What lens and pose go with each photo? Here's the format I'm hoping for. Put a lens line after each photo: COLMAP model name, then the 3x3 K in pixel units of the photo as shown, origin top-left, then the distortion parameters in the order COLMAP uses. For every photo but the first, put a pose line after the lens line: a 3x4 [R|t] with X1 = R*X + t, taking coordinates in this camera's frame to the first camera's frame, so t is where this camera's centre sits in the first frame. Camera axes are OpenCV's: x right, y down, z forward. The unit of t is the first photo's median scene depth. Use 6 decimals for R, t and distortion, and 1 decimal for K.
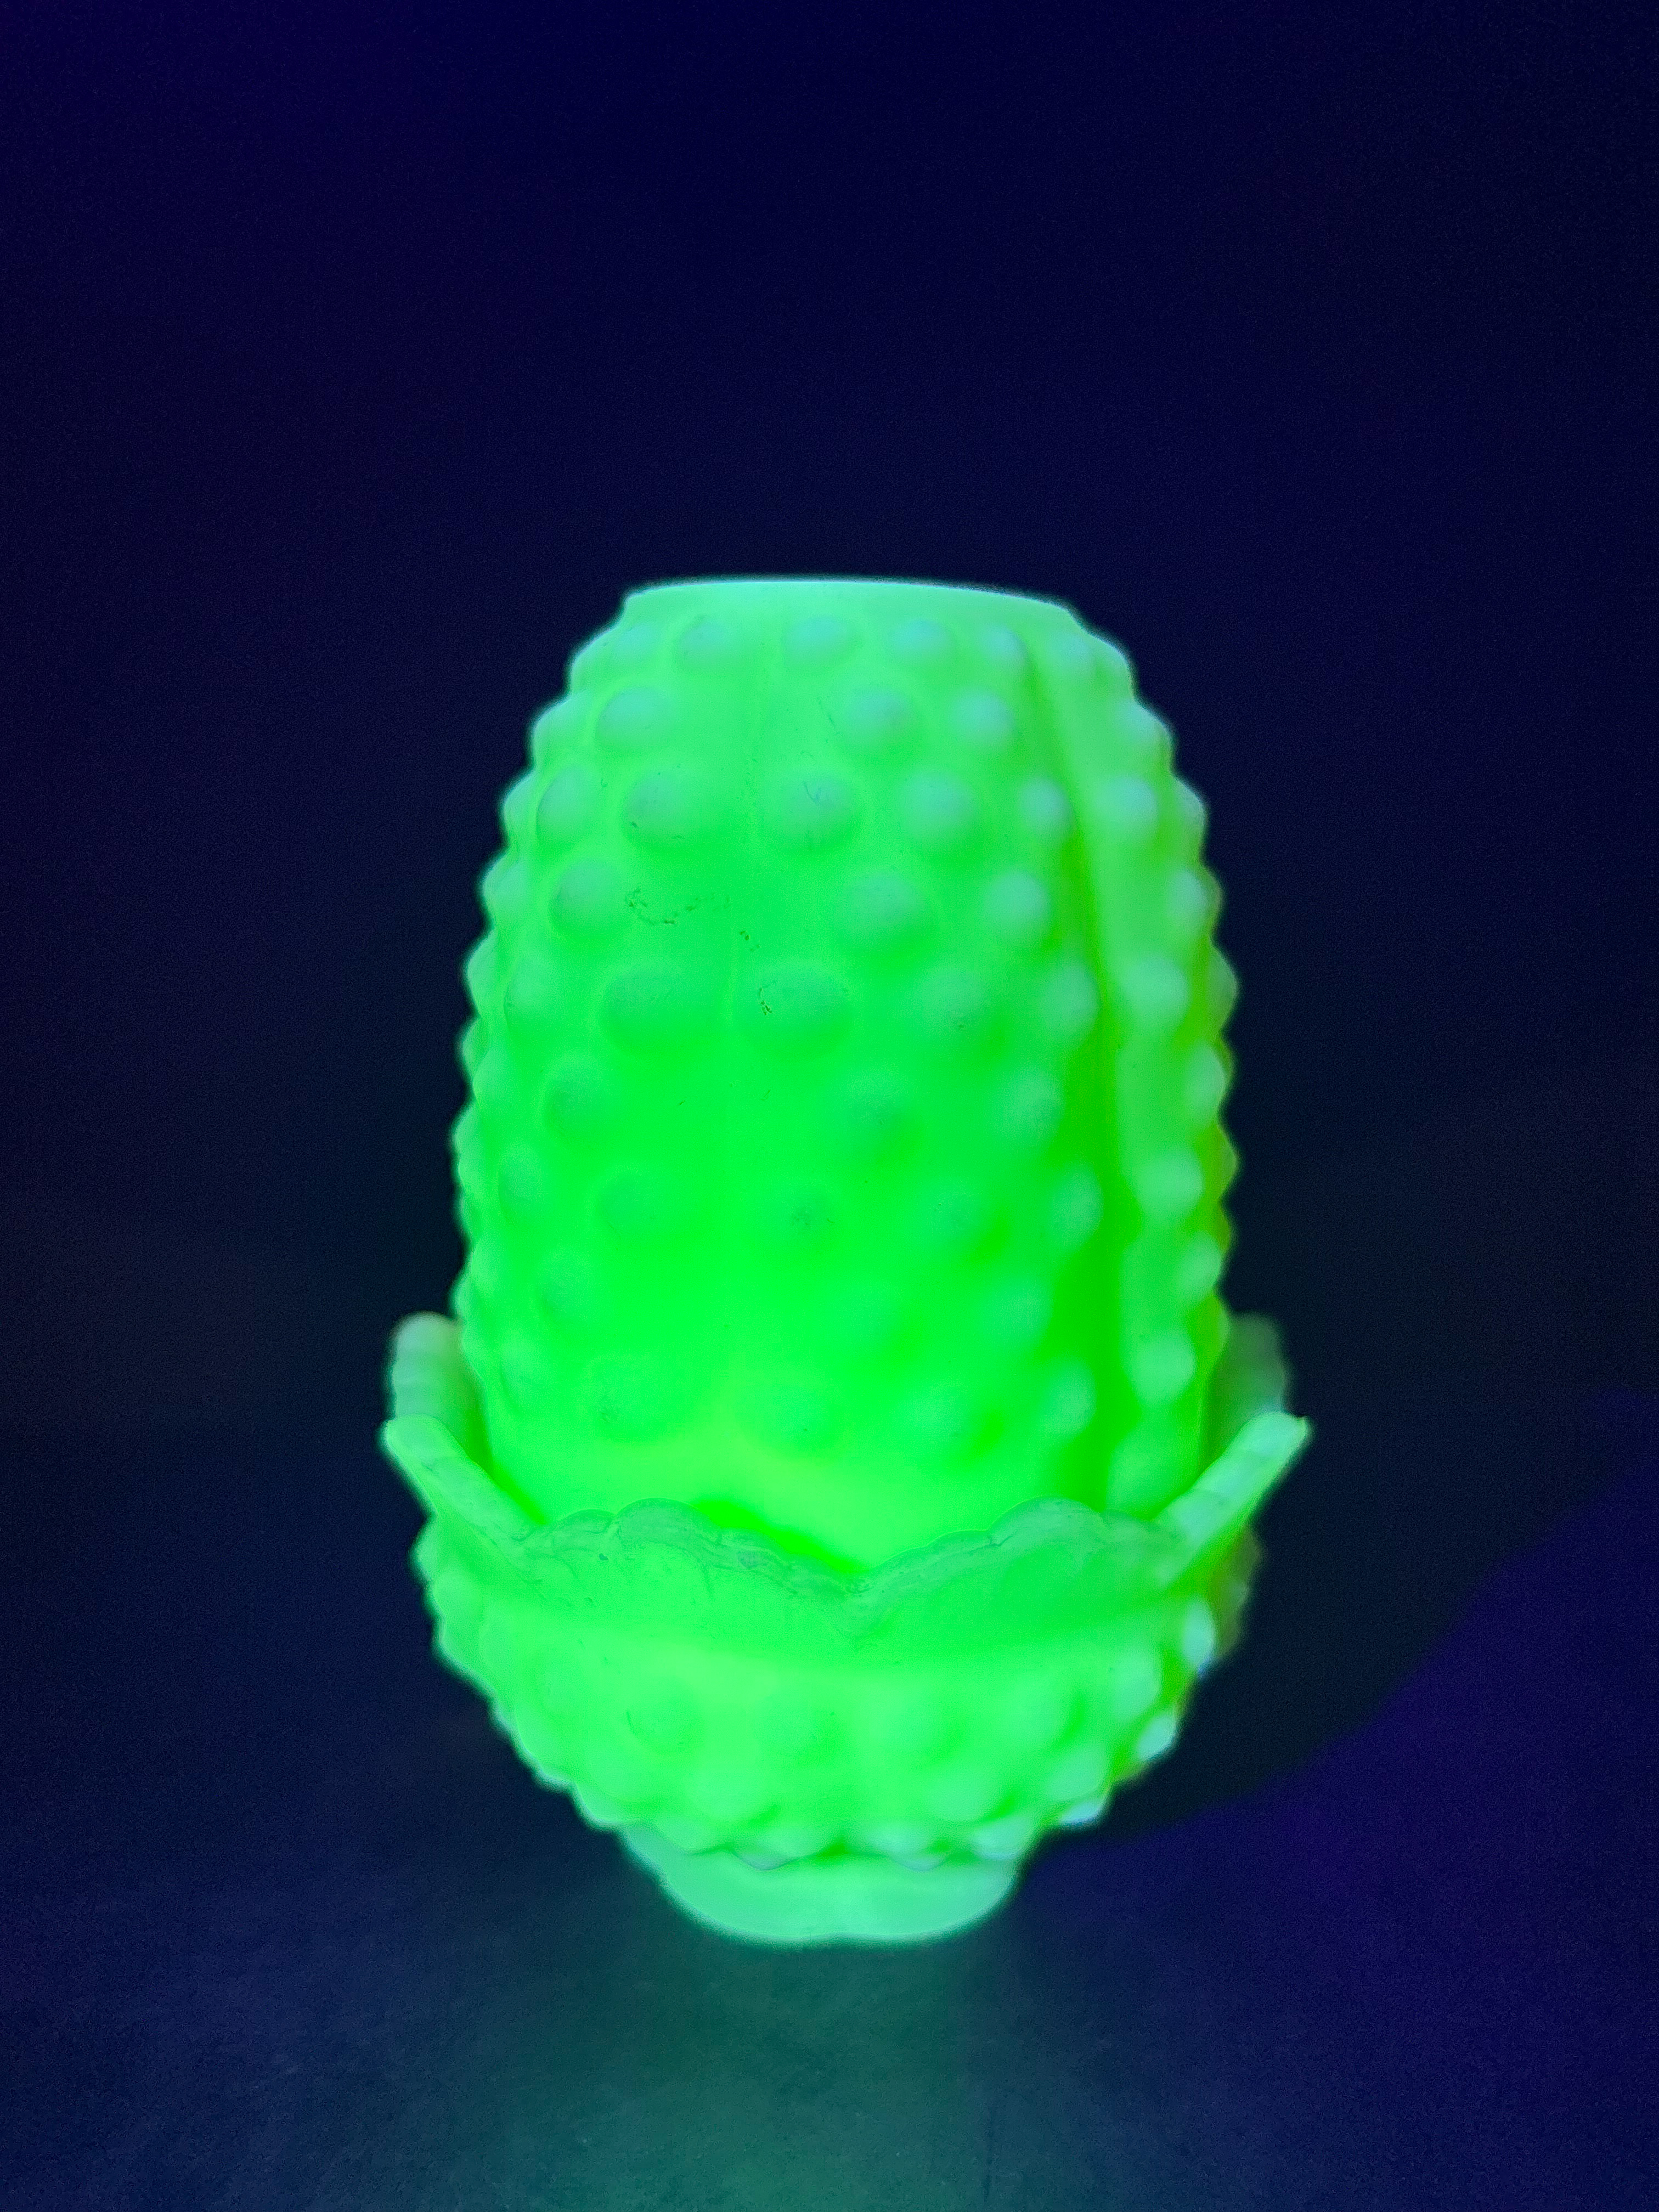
lens RADIAL K [[1671.3, 0, 829.5], [0, 1671.3, 1106.0], [0, 0, 1]] dist [0.003208, 0.004128]
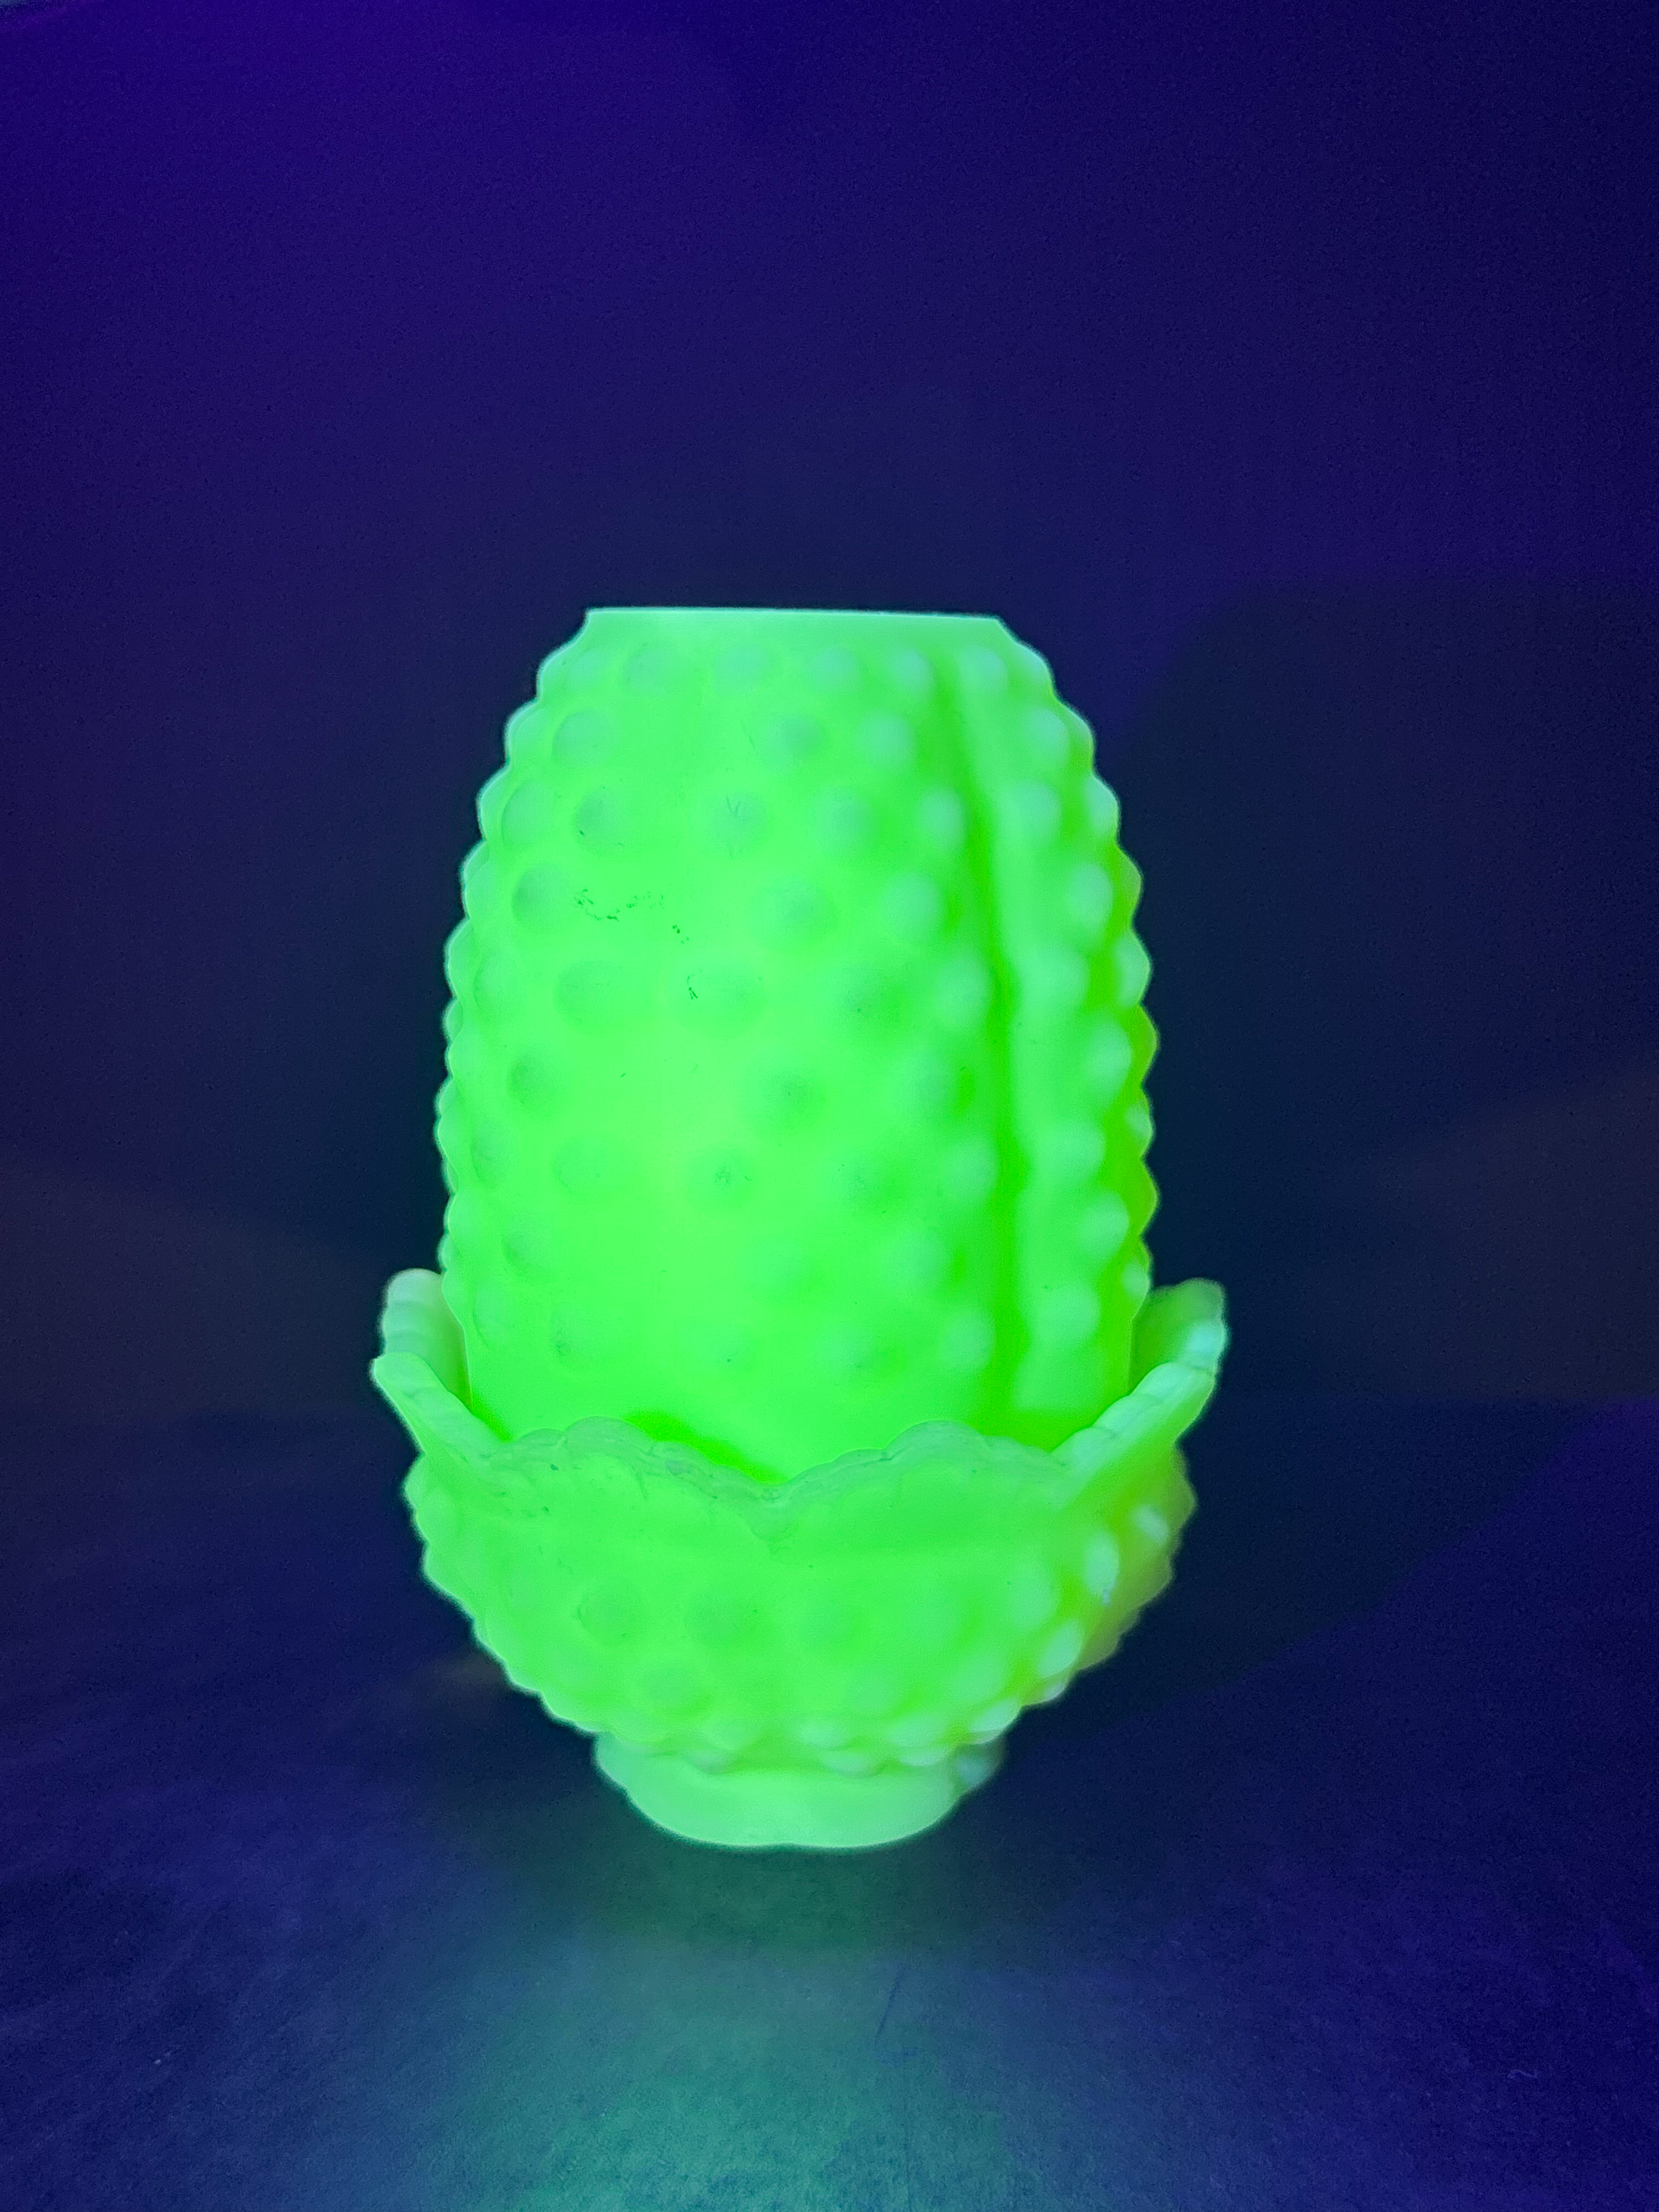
lens RADIAL K [[2395.7, 0, 843.2], [0, 2395.7, 1088.3], [0, 0, 1]] dist [0.003865, -0.019170]
pose [[0.996521, 0.002066, -0.083317, 0.188262], [-0.001006, 0.999918, 0.012755, -0.013168], [0.083336, -0.012627, 0.996441, -0.593300]]
